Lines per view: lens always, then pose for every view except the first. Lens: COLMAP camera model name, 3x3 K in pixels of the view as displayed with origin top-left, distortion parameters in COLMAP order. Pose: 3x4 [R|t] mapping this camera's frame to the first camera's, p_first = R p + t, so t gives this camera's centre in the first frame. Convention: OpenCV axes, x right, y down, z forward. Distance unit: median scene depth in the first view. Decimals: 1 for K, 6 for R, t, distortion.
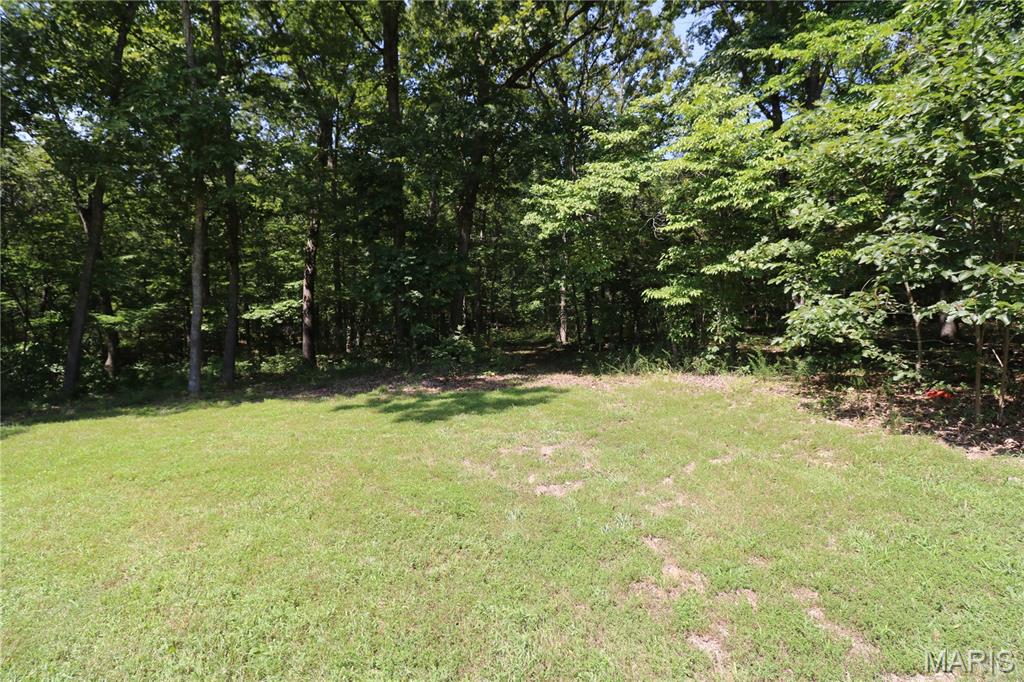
lens RADIAL K [[471.7, 0, 505.6], [0, 471.7, 339.5], [0, 0, 1]] dist [-0.002337, -0.010989]
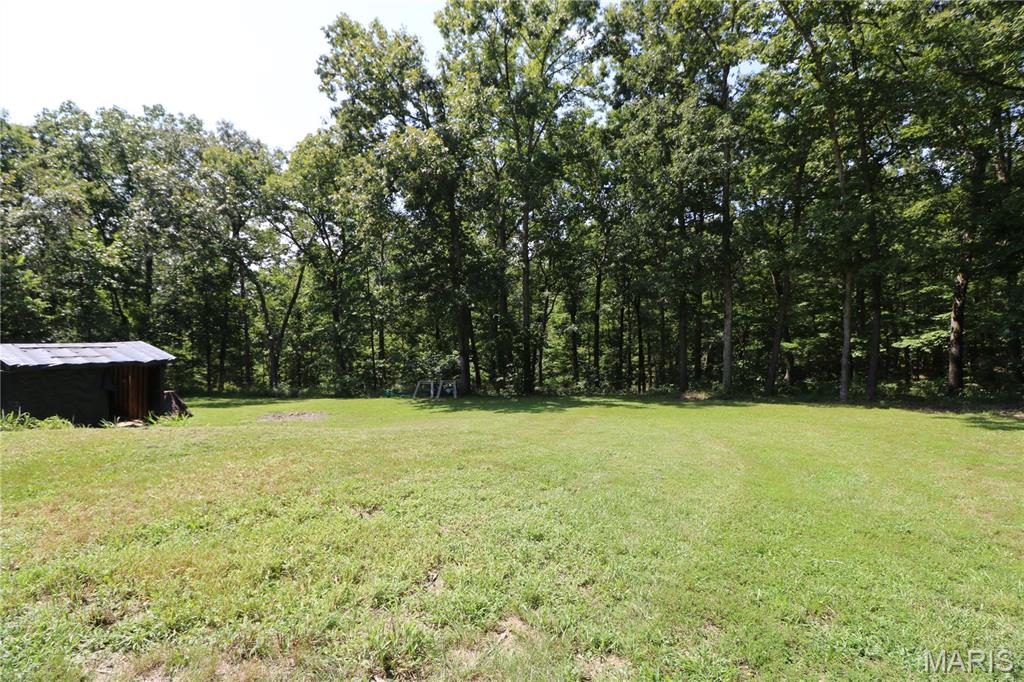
lens RADIAL K [[471.7, 0, 505.6], [0, 471.7, 339.5], [0, 0, 1]] dist [-0.002337, -0.010989]
pose [[0.331528, -0.003851, -0.943438, 0.229105], [-0.035793, 0.999220, -0.016656, -0.009262], [0.942766, 0.039290, 0.331132, -0.301835]]
